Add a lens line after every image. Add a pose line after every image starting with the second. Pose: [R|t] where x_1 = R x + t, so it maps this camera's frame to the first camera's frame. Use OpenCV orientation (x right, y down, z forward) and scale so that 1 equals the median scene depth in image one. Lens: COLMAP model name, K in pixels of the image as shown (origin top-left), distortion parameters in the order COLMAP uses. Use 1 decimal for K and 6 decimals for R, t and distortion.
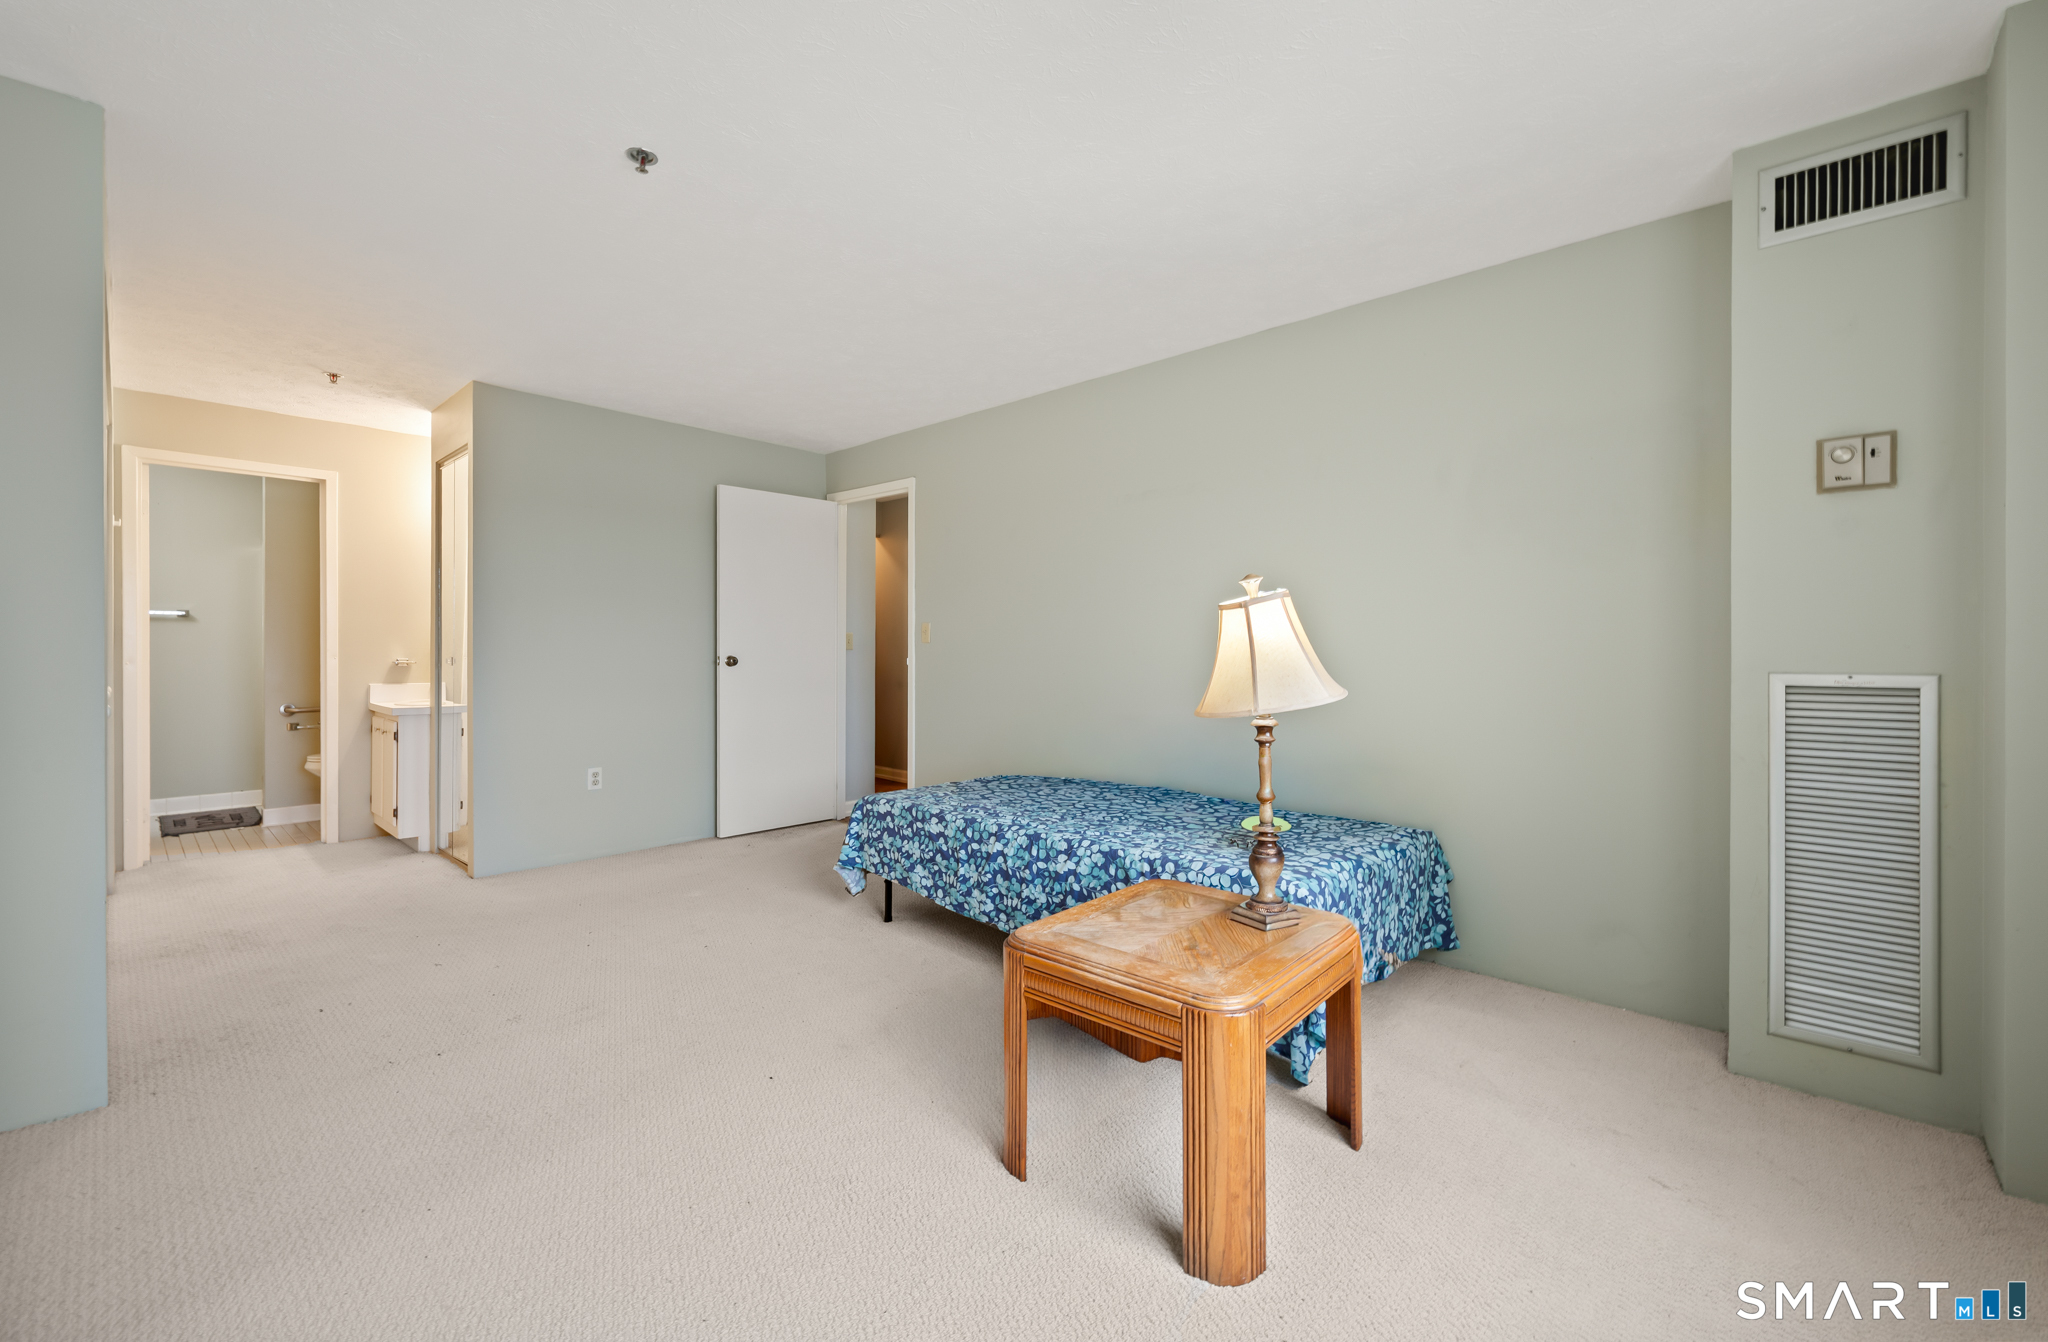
lens RADIAL K [[813.5, 0, 1026.0], [0, 813.5, 655.9], [0, 0, 1]] dist [-0.001289, -0.000166]
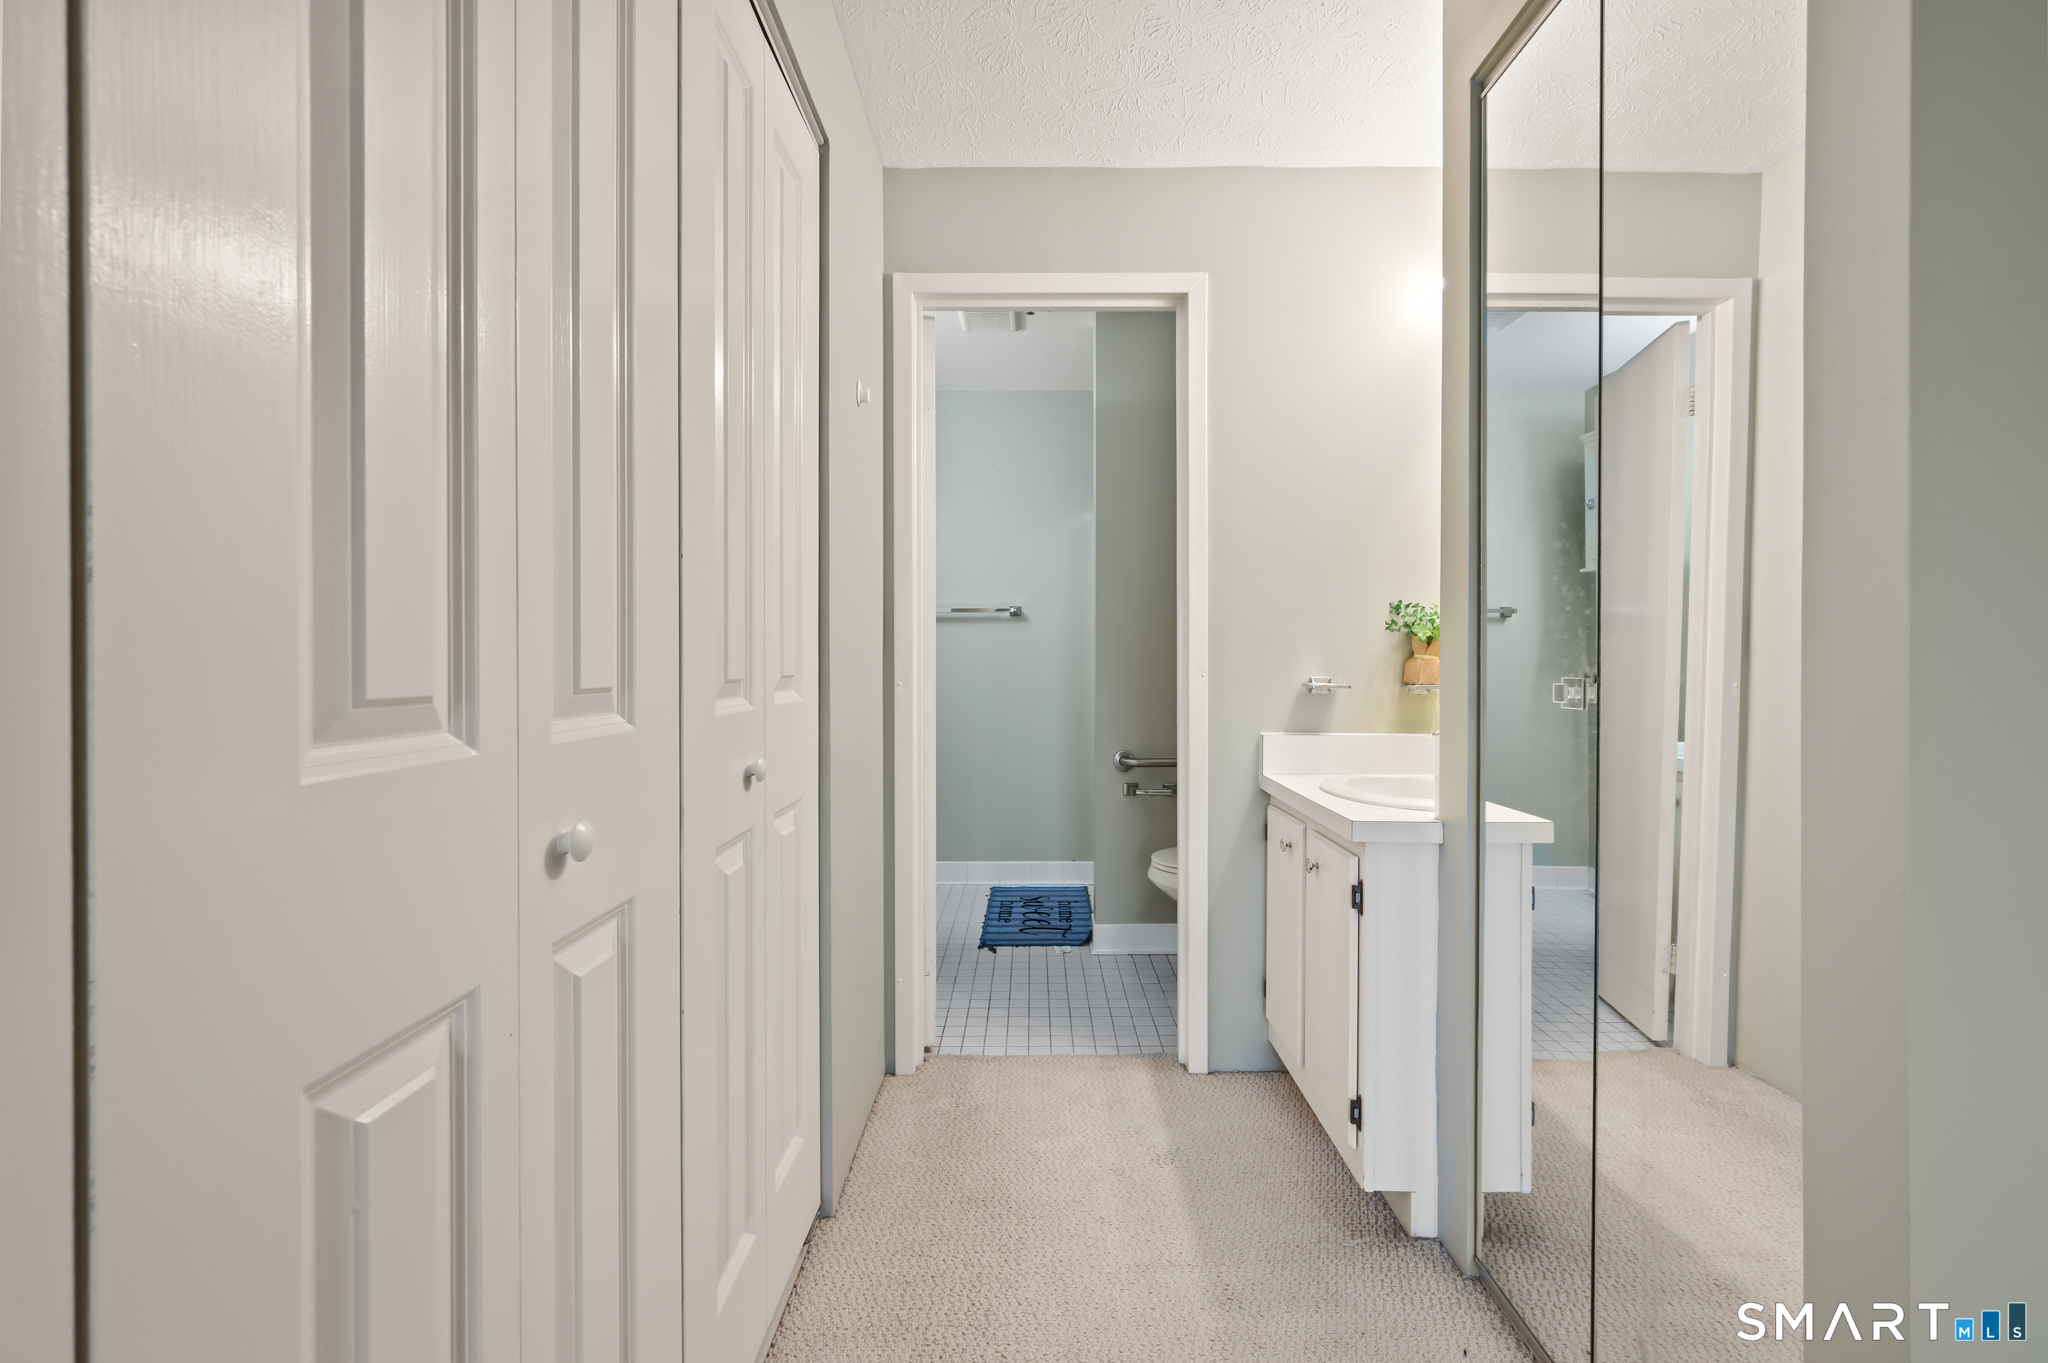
lens RADIAL K [[826.0, 0, 1017.3], [0, 826.0, 665.2], [0, 0, 1]] dist [-0.001924, -0.000154]
pose [[0.653762, -0.001765, -0.756698, -0.549733], [0.000022, 0.999997, -0.002314, -0.002044], [0.756701, 0.001496, 0.653760, 0.597587]]
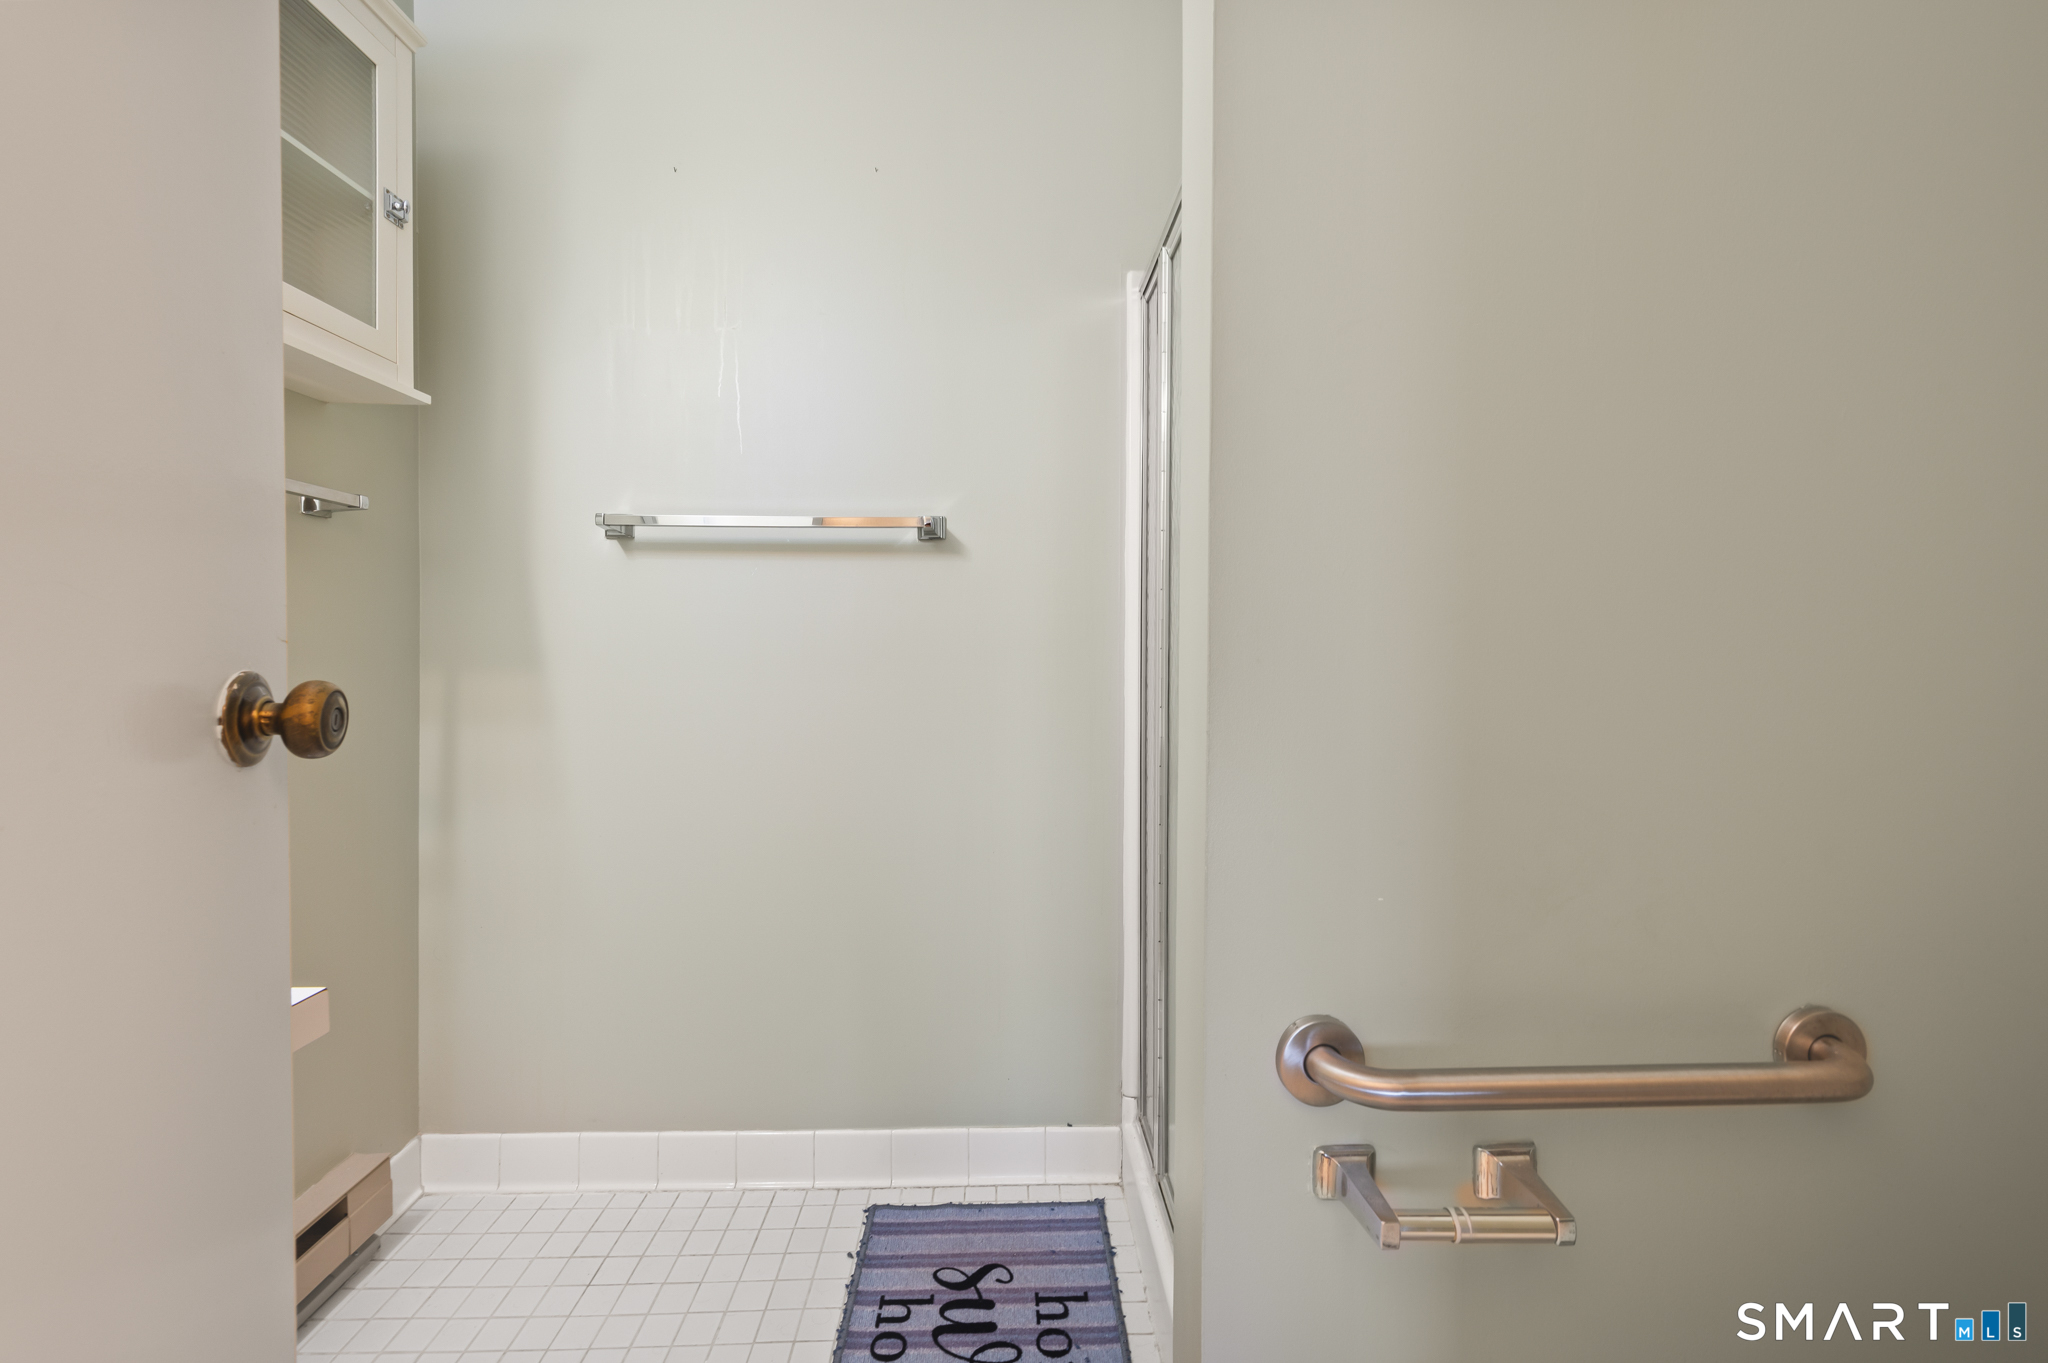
lens RADIAL K [[826.0, 0, 1017.3], [0, 826.0, 665.2], [0, 0, 1]] dist [-0.001924, -0.000154]
pose [[0.685905, 0.007156, -0.727656, -0.912603], [-0.000575, 0.999957, 0.009293, -0.002943], [0.727691, -0.005956, 0.685879, 0.937941]]
